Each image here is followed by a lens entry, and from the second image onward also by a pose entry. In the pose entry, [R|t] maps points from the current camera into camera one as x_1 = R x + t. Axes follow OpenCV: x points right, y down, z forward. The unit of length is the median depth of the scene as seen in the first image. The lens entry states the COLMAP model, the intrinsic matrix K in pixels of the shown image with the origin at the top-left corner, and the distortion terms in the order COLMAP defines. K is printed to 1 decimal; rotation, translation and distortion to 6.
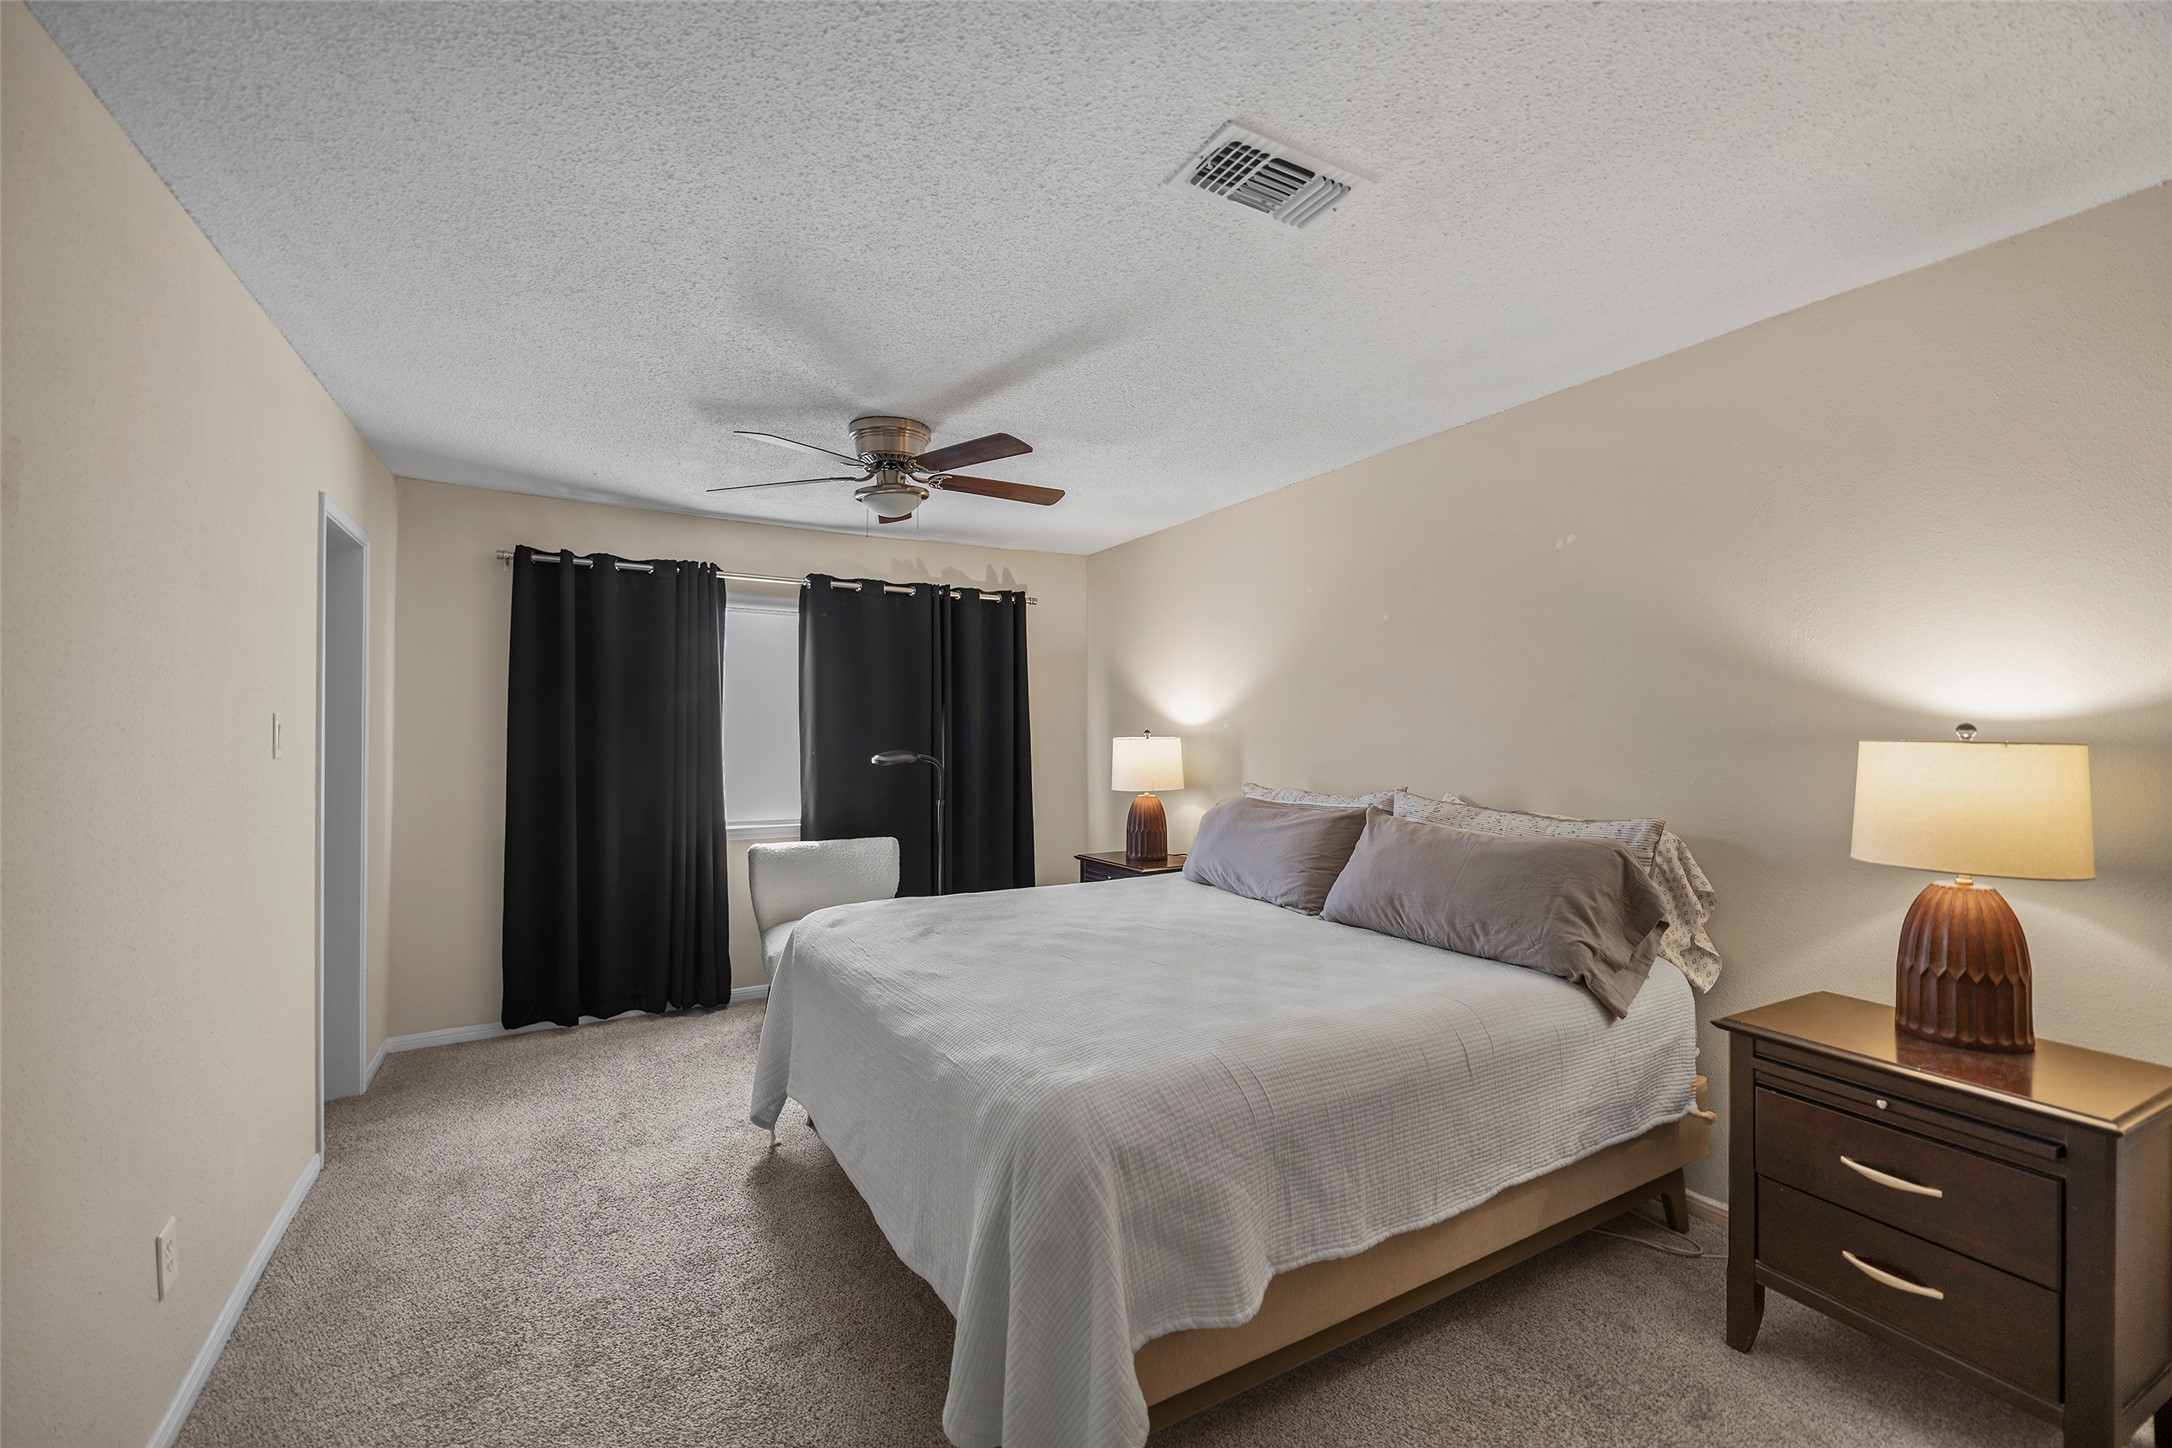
lens RADIAL K [[908.8, 0, 1083.1], [0, 908.8, 711.9], [0, 0, 1]] dist [-0.004328, 0.000013]
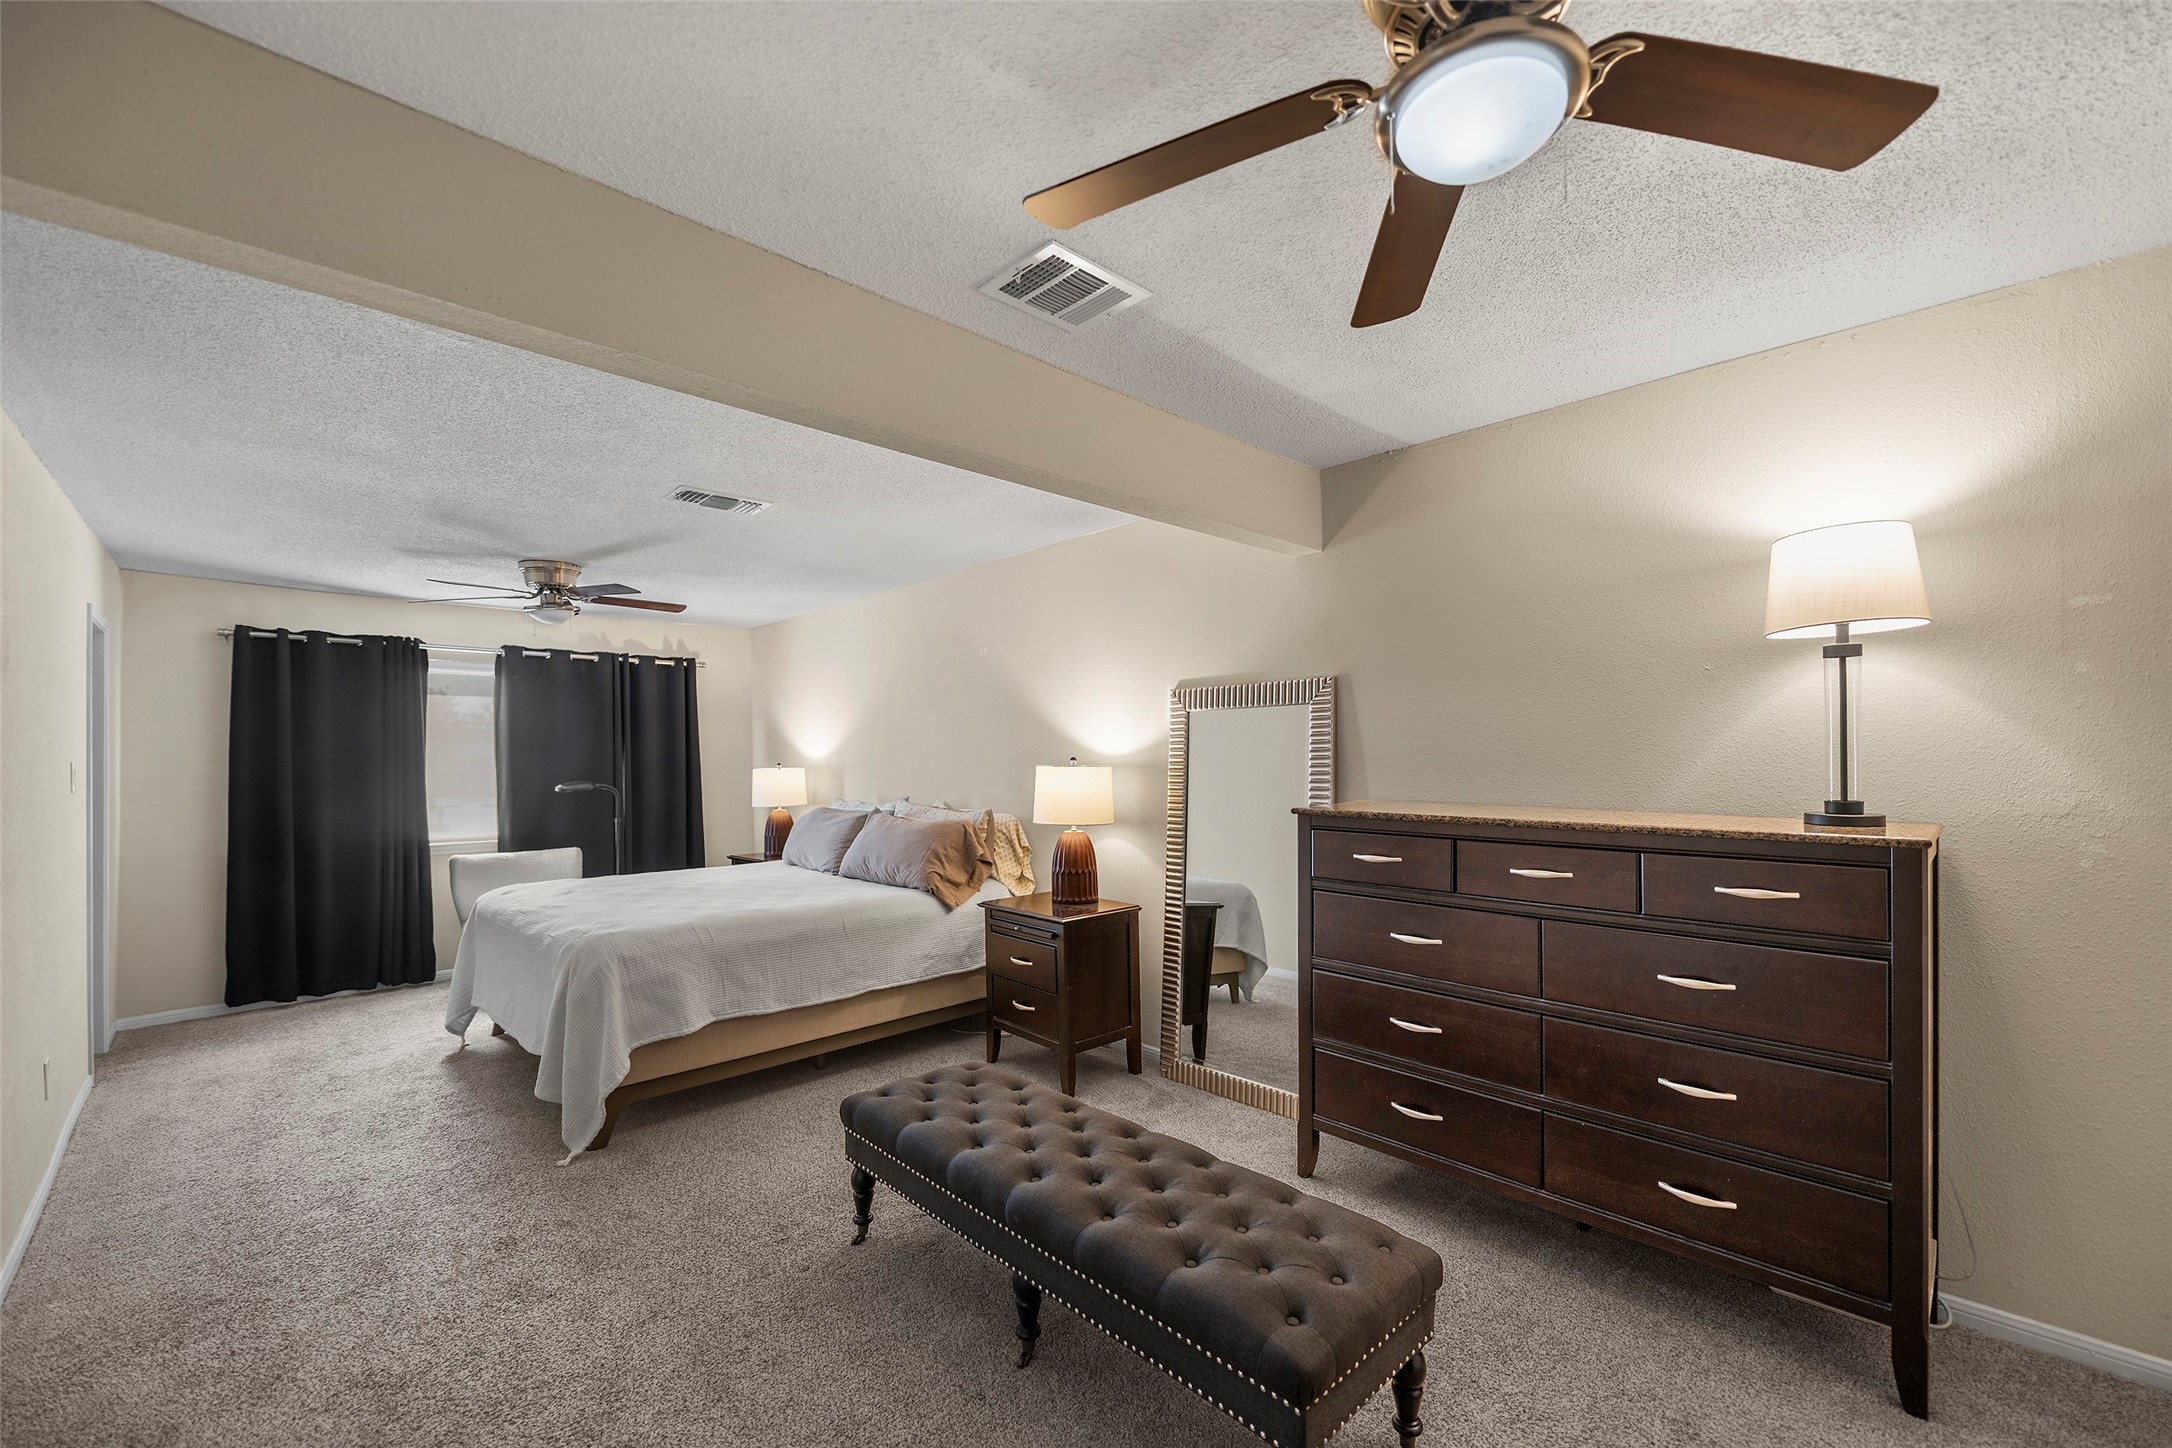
lens RADIAL K [[882.3, 0, 1089.2], [0, 882.3, 739.9], [0, 0, 1]] dist [-0.003197, -0.000291]
pose [[0.967116, -0.007476, 0.254225, 0.273024], [0.007684, 0.999970, 0.000177, -0.017640], [-0.254219, 0.001782, 0.967145, -0.625499]]
